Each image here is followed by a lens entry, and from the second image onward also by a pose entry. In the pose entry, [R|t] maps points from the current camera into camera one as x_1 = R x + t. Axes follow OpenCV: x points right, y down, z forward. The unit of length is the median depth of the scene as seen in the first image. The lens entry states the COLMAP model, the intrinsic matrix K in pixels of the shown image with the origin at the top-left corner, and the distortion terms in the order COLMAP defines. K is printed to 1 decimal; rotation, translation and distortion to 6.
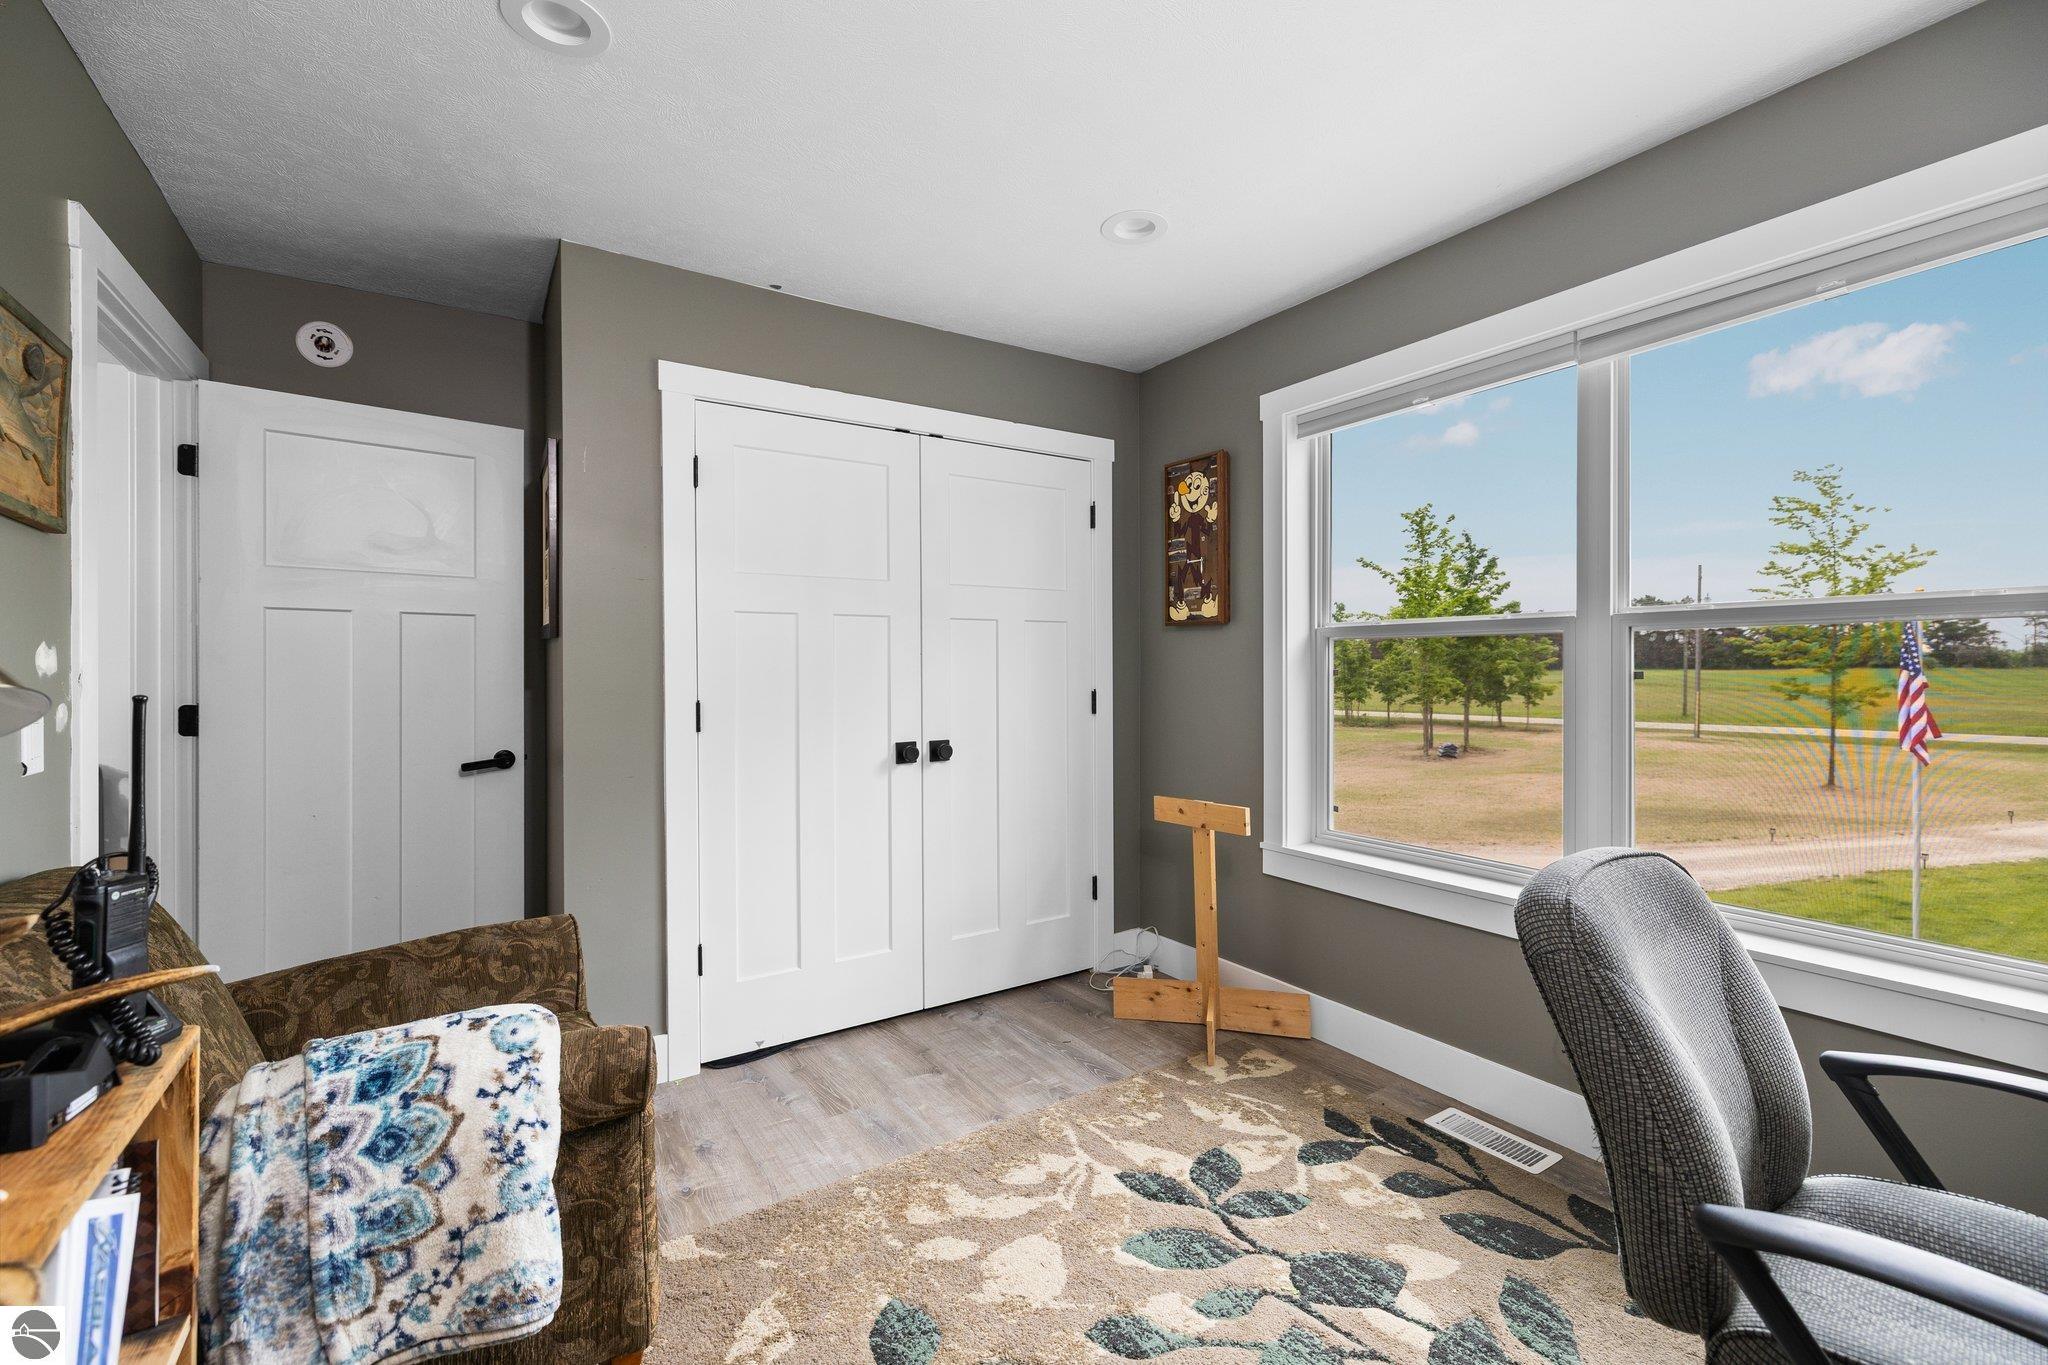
lens RADIAL K [[867.2, 0, 1016.8], [0, 867.2, 677.0], [0, 0, 1]] dist [0.001068, -0.000152]
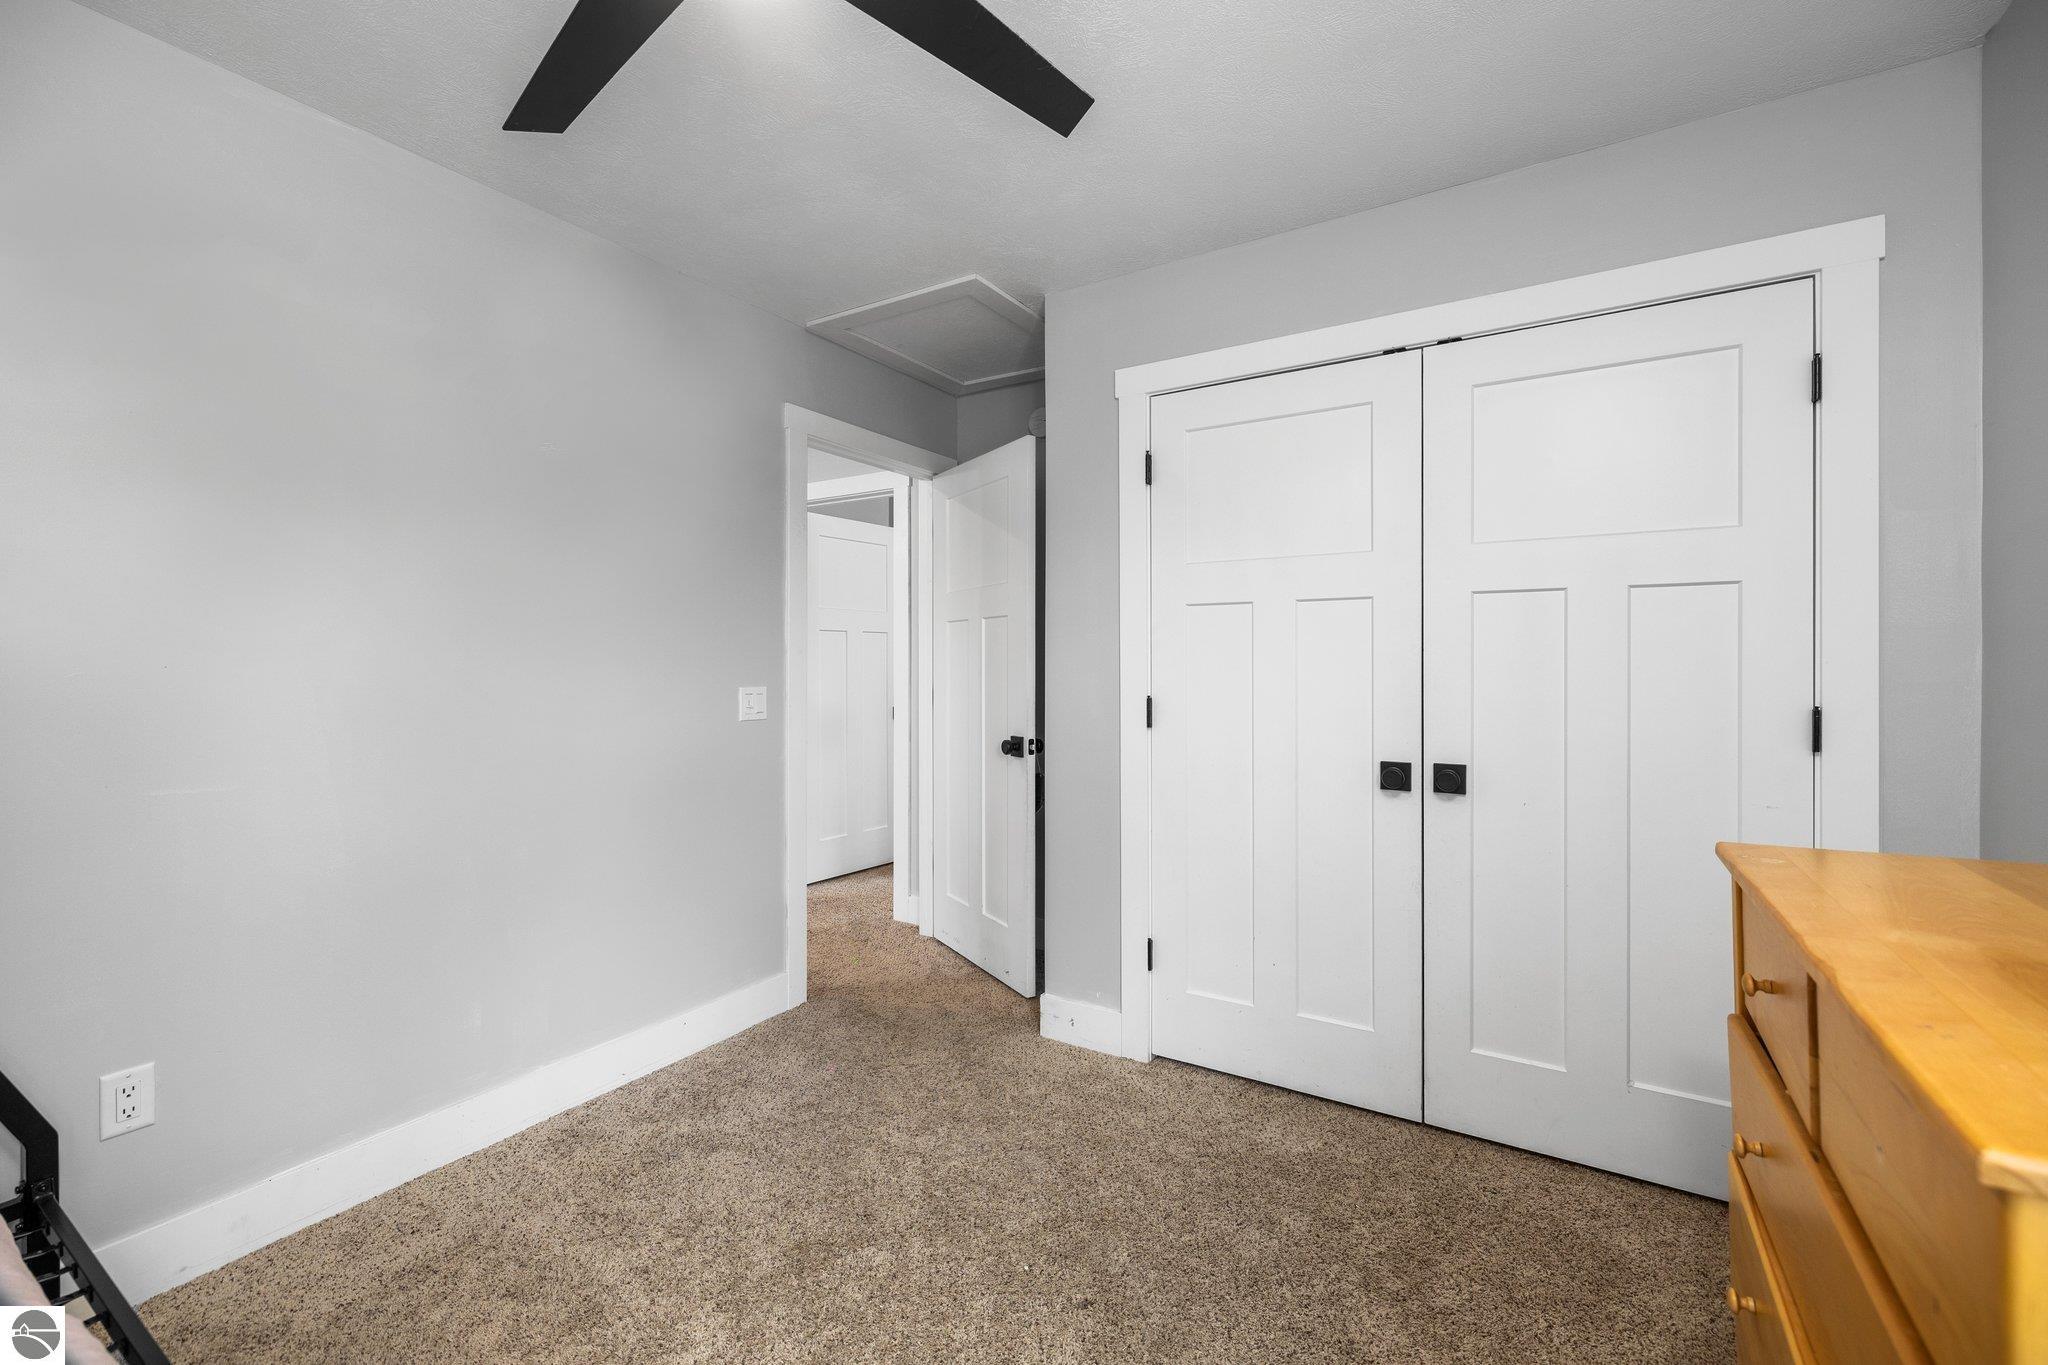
lens RADIAL K [[867.2, 0, 1014.0], [0, 867.2, 672.9], [0, 0, 1]] dist [0.001068, -0.000152]
pose [[0.418569, 0.011995, -0.908106, 0.492699], [-0.011851, 0.999900, 0.007745, -0.005191], [0.908108, 0.007520, 0.418669, 0.447791]]
